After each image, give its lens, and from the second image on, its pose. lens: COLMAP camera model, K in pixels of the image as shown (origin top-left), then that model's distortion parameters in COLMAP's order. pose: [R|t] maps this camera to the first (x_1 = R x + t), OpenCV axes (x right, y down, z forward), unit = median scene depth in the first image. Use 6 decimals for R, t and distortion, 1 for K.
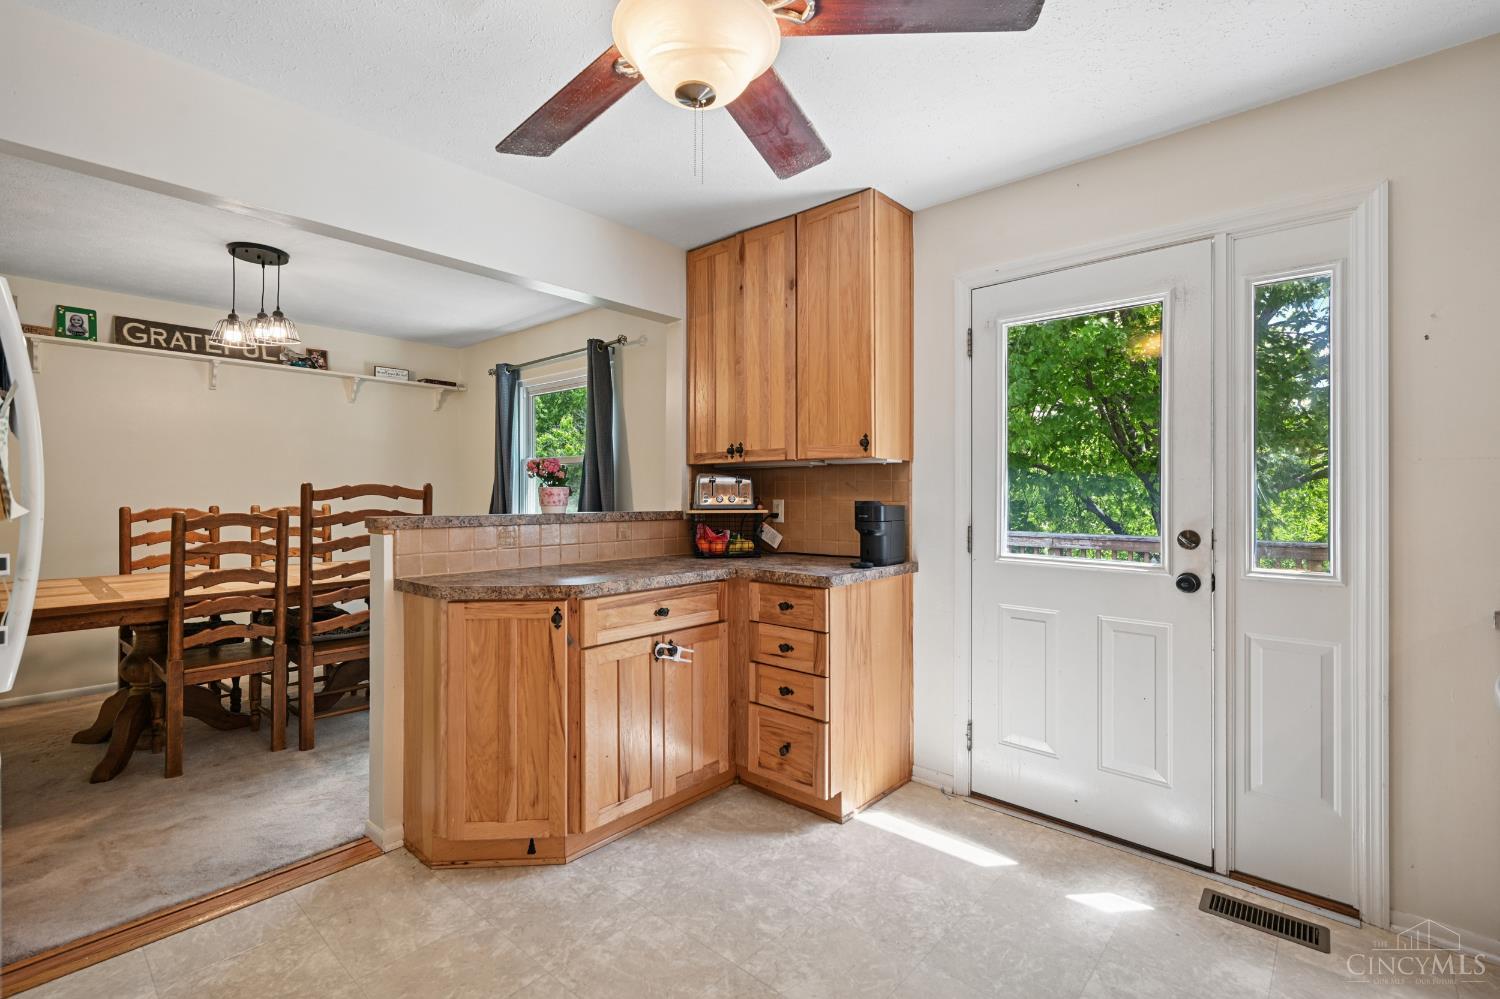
lens RADIAL K [[667.4, 0, 747.3], [0, 667.4, 494.0], [0, 0, 1]] dist [0.000768, 0.000028]
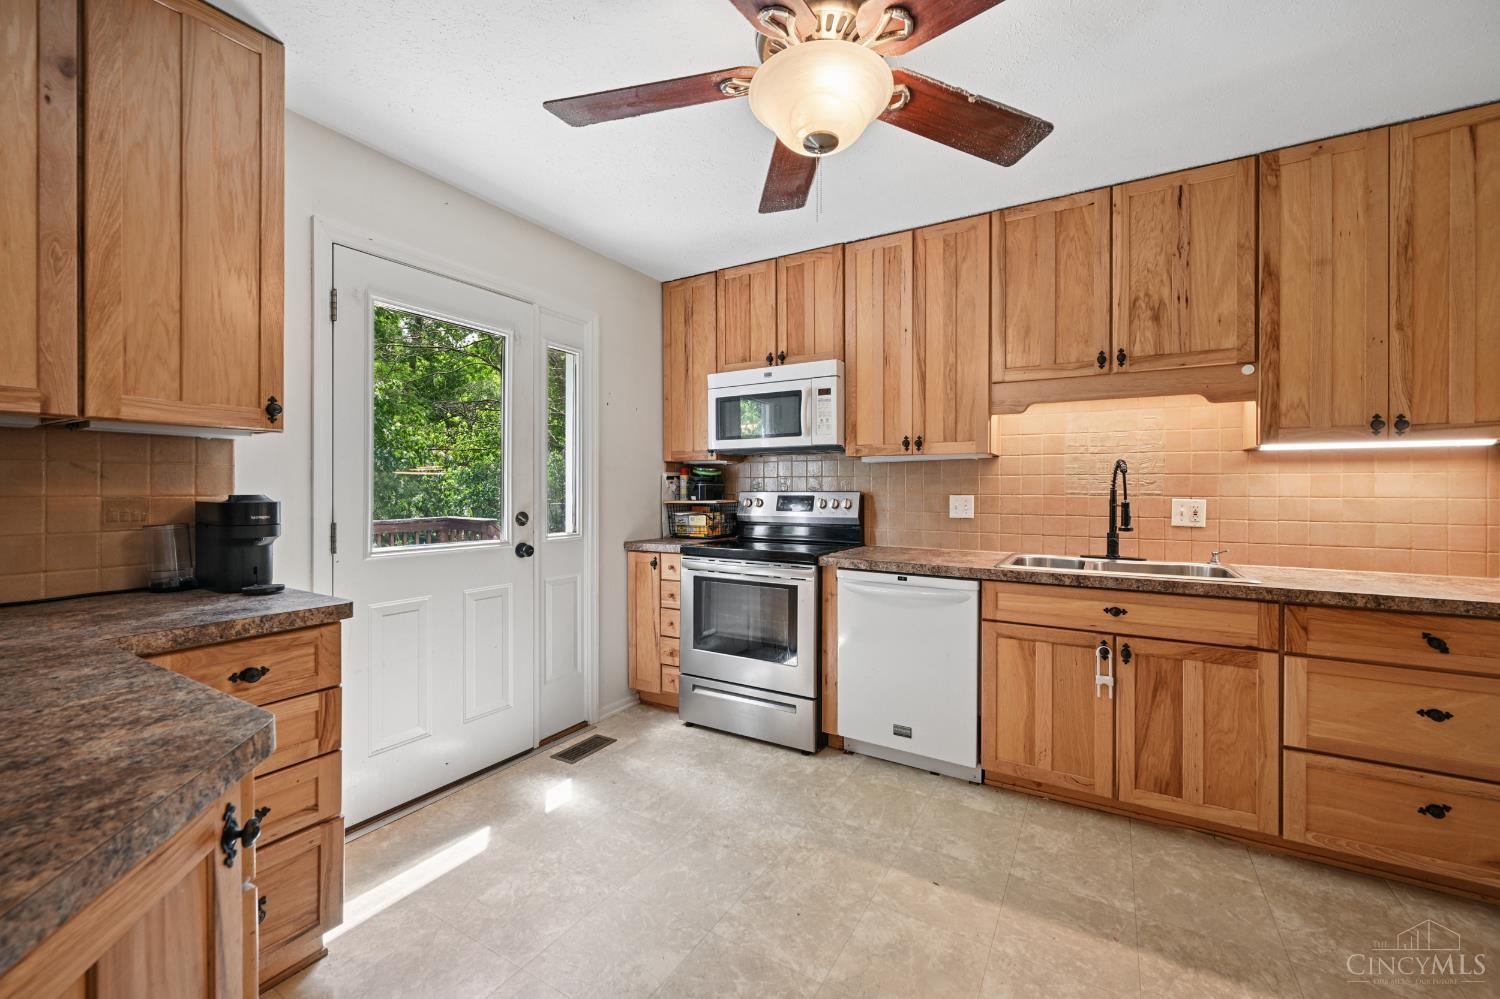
lens RADIAL K [[589.4, 0, 753.8], [0, 589.4, 494.6], [0, 0, 1]] dist [-0.000674, -0.000103]
pose [[-0.183176, -0.013645, 0.982985, -0.583452], [0.000909, 0.999901, 0.014049, 0.002636], [-0.983080, 0.003467, -0.183145, 0.721068]]
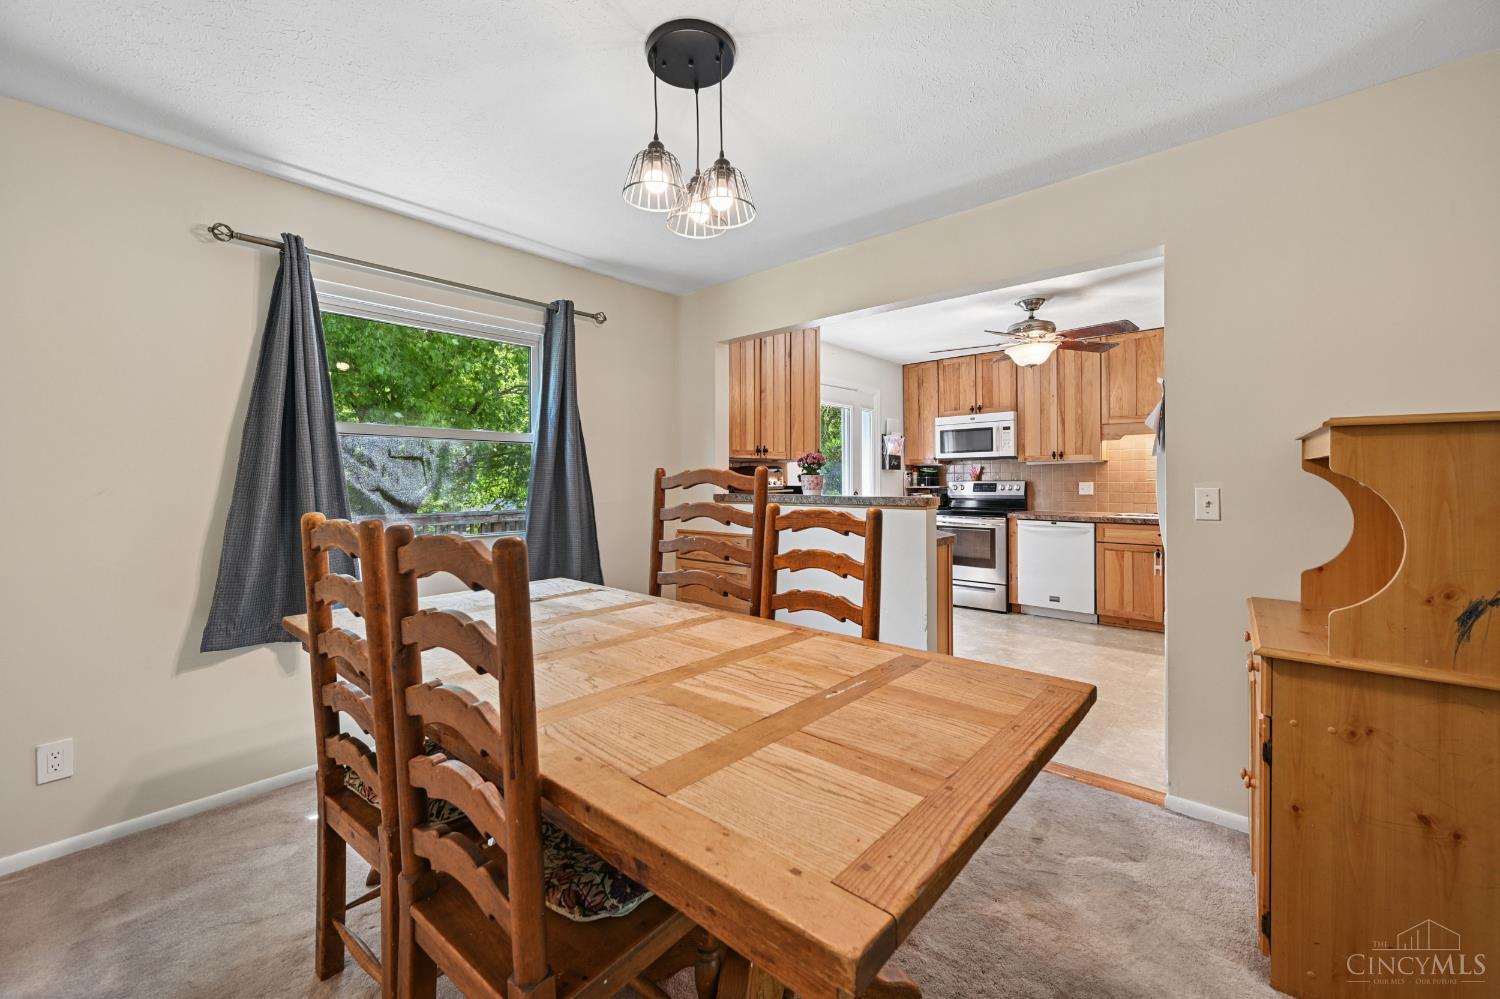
lens RADIAL K [[589.4, 0, 741.9], [0, 589.4, 483.6], [0, 0, 1]] dist [-0.000674, -0.000103]
pose [[0.017411, -0.009832, 0.999800, -1.047319], [0.010437, 0.999899, 0.009651, -0.001631], [-0.999794, 0.010267, 0.017511, 0.974157]]
